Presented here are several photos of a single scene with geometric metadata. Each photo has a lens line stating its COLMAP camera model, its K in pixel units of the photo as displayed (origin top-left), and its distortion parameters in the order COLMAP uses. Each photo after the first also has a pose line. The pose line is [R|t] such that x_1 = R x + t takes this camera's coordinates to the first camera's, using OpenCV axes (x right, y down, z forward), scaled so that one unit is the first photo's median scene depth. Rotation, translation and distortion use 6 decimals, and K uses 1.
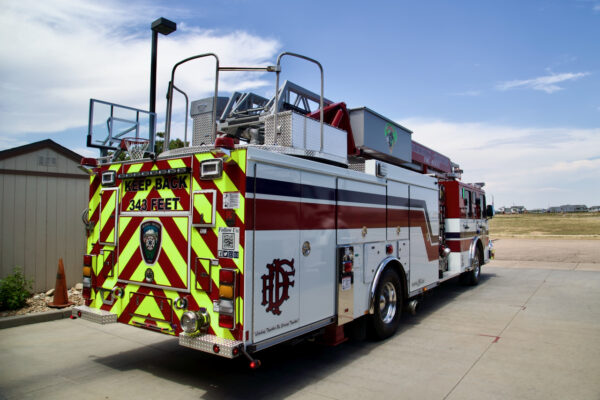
lens RADIAL K [[425.7, 0, 300.0], [0, 425.7, 200.0], [0, 0, 1]] dist [-0.049207, 0.000245]
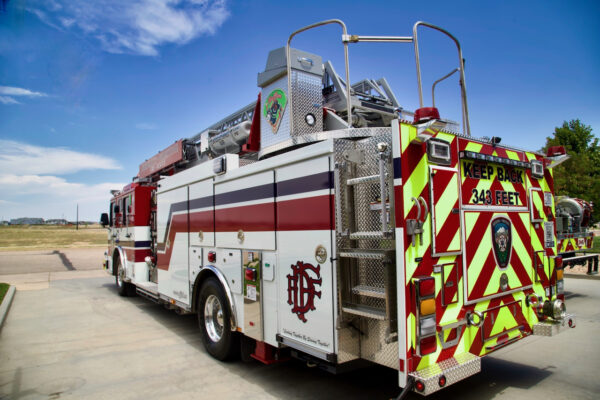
lens RADIAL K [[395.6, 0, 299.0], [0, 395.6, 204.9], [0, 0, 1]] dist [-0.120508, 0.059451]
pose [[0.337132, 0.042563, 0.940495, -1.203972], [-0.026220, 0.999015, -0.035813, 0.063053], [-0.941092, -0.012586, 0.337916, 1.119217]]
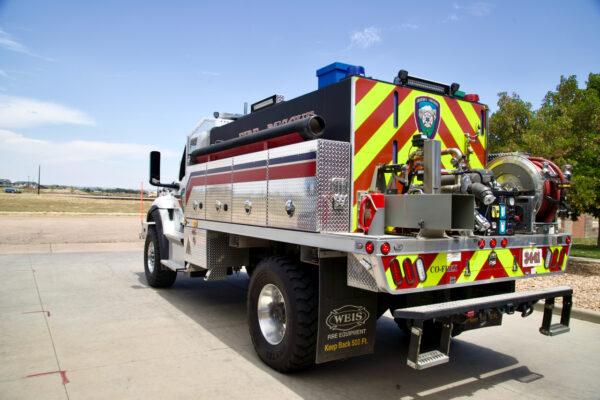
lens RADIAL K [[464.0, 0, 296.2], [0, 464.0, 202.0], [0, 0, 1]] dist [-0.045901, 0.004363]
pose [[0.357245, 0.007449, 0.933981, -0.077998], [-0.071777, 0.997230, 0.019501, 0.043874], [-0.931249, -0.074005, 0.356790, 0.568362]]
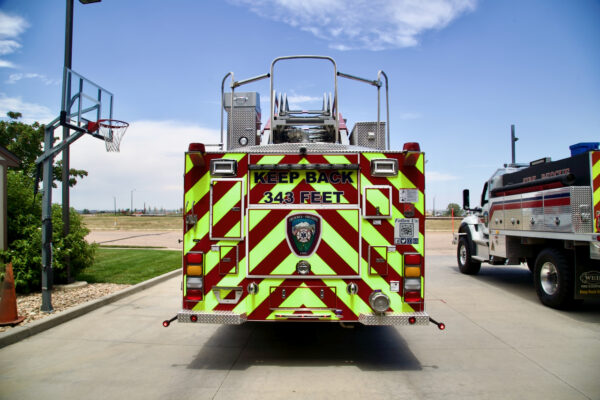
lens RADIAL K [[395.6, 0, 299.0], [0, 395.6, 204.9], [0, 0, 1]] dist [-0.120508, 0.059451]
pose [[0.840067, 0.013900, 0.542304, -0.873831], [-0.022825, 0.999692, 0.009735, 0.019612], [-0.542002, -0.020556, 0.840126, 0.212178]]
